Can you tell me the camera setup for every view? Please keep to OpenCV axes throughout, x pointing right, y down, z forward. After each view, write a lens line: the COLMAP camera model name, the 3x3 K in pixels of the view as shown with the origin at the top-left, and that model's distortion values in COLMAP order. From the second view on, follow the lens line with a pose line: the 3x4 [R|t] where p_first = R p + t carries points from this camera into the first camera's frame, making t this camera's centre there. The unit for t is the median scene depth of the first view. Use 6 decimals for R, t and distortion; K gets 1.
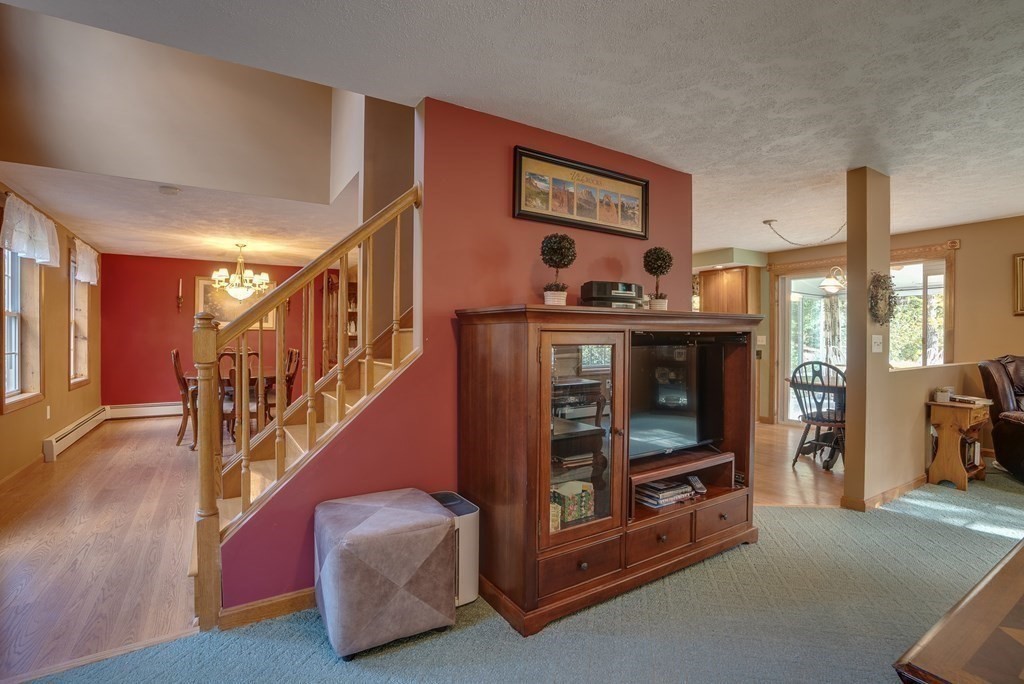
lens RADIAL K [[461.5, 0, 512.3], [0, 461.5, 332.4], [0, 0, 1]] dist [0.000849, 0.000740]
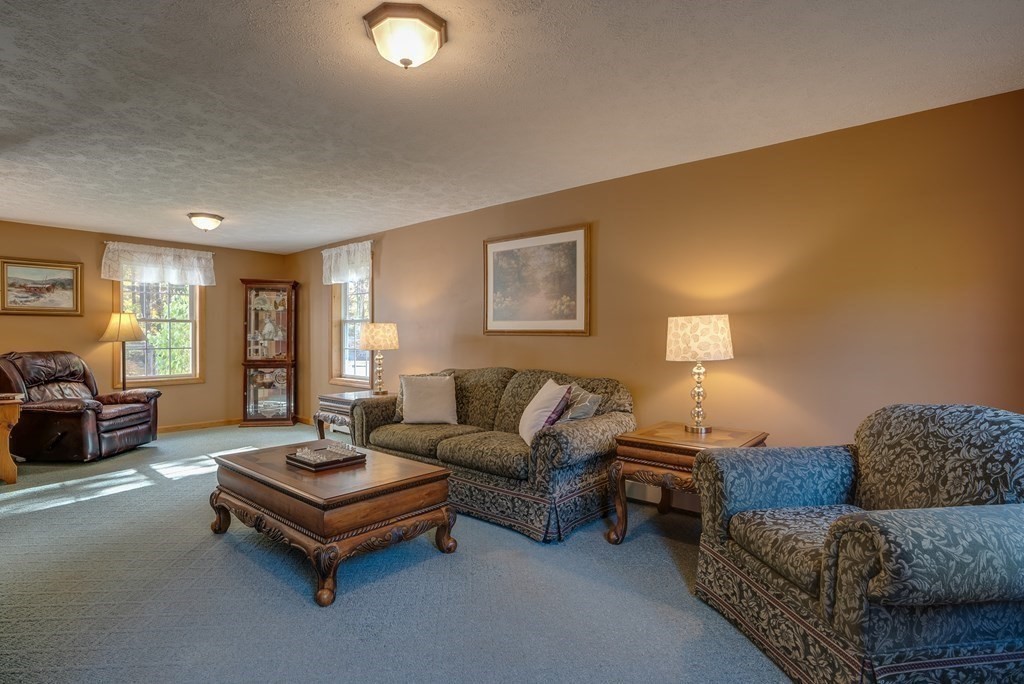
lens RADIAL K [[525.1, 0, 511.4], [0, 525.1, 337.5], [0, 0, 1]] dist [0.003580, 0.000313]
pose [[-0.281178, -0.012304, 0.959577, -0.880347], [-0.007001, 0.999917, 0.010770, -0.009990], [-0.959630, -0.003690, -0.281241, 0.487939]]
